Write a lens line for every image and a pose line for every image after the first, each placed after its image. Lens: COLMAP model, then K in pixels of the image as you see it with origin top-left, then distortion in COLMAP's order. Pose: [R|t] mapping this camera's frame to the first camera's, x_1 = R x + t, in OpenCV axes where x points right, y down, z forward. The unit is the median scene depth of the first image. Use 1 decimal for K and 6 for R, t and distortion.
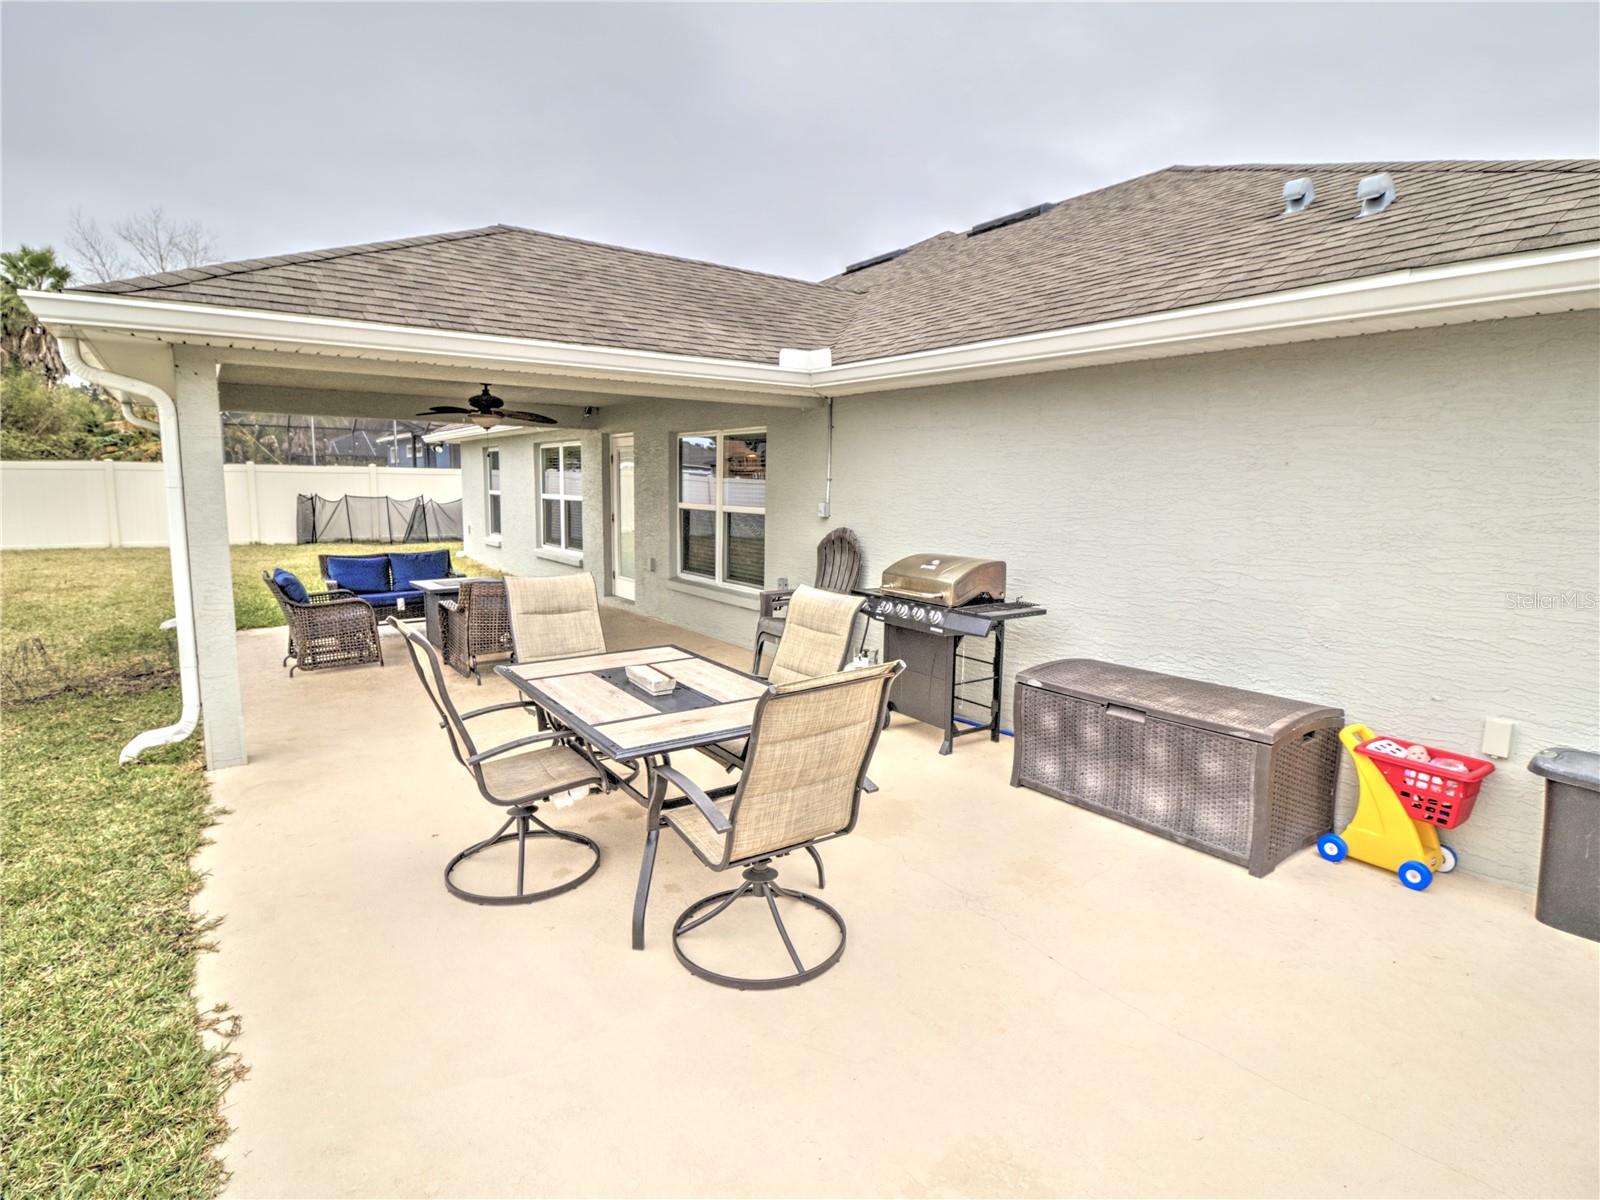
lens RADIAL K [[833.3, 0, 798.4], [0, 833.3, 588.4], [0, 0, 1]] dist [0.003080, -0.015635]
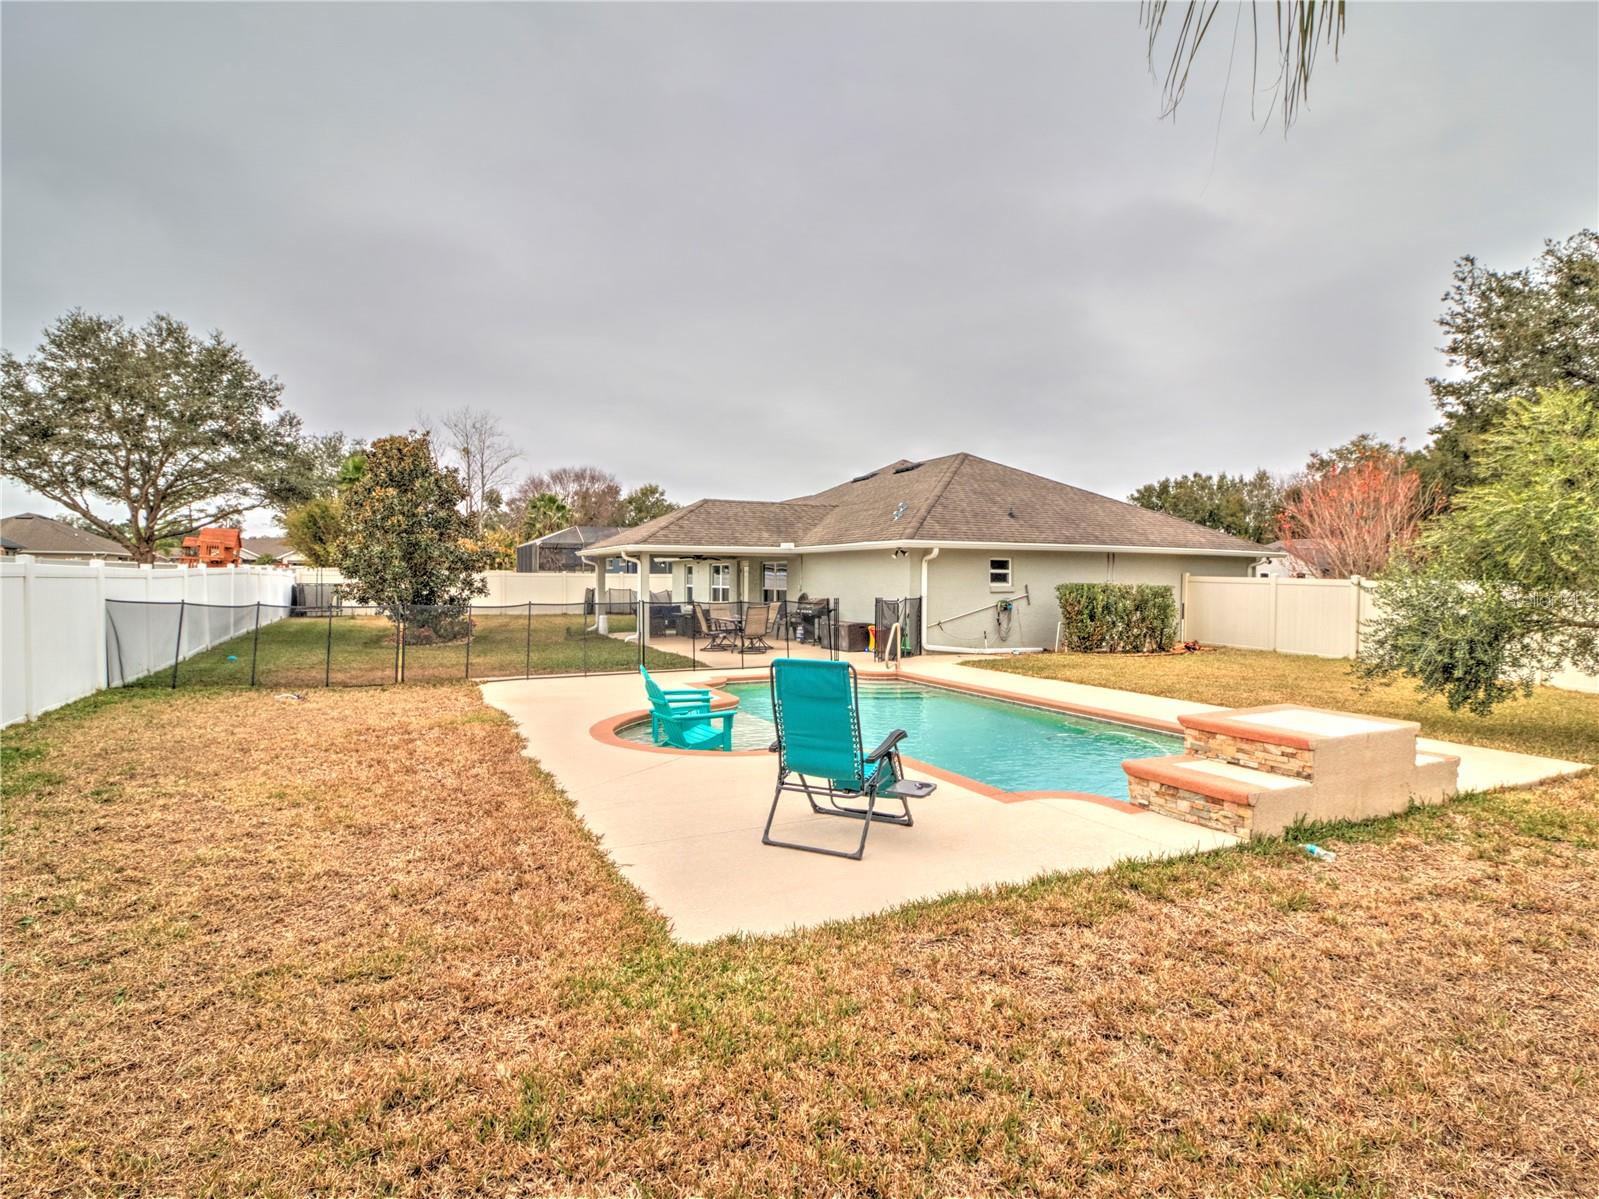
lens RADIAL K [[832.8, 0, 797.9], [0, 832.8, 587.9], [0, 0, 1]] dist [0.003080, -0.015635]
pose [[0.983906, -0.006616, -0.178566, 0.322729], [-0.014626, 0.992979, -0.117381, 0.154121], [0.178088, 0.118103, 0.976901, -1.160127]]
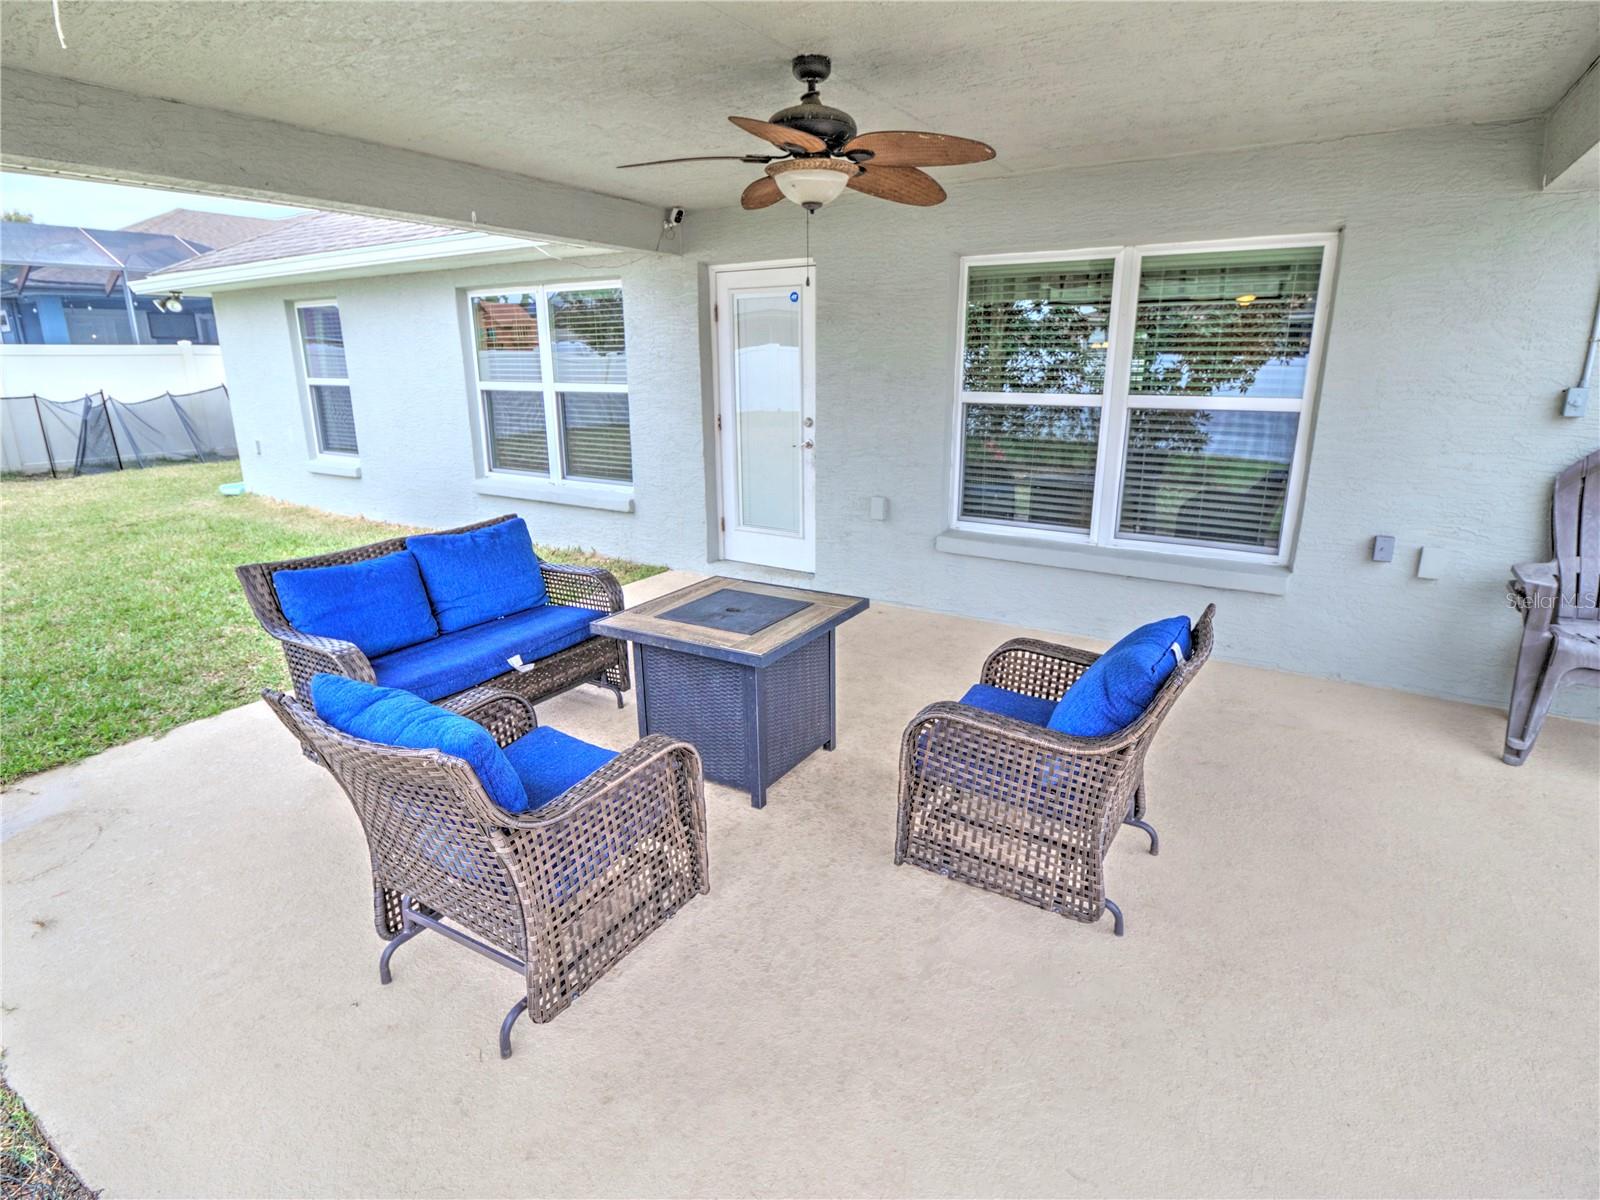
lens RADIAL K [[794.6, 0, 798.8], [0, 794.6, 615.2], [0, 0, 1]] dist [-0.000036, -0.000388]
pose [[0.923054, -0.146828, 0.355545, -0.344084], [0.073650, 0.974645, 0.211286, -0.060918], [-0.377553, -0.168843, 0.910464, 0.420125]]
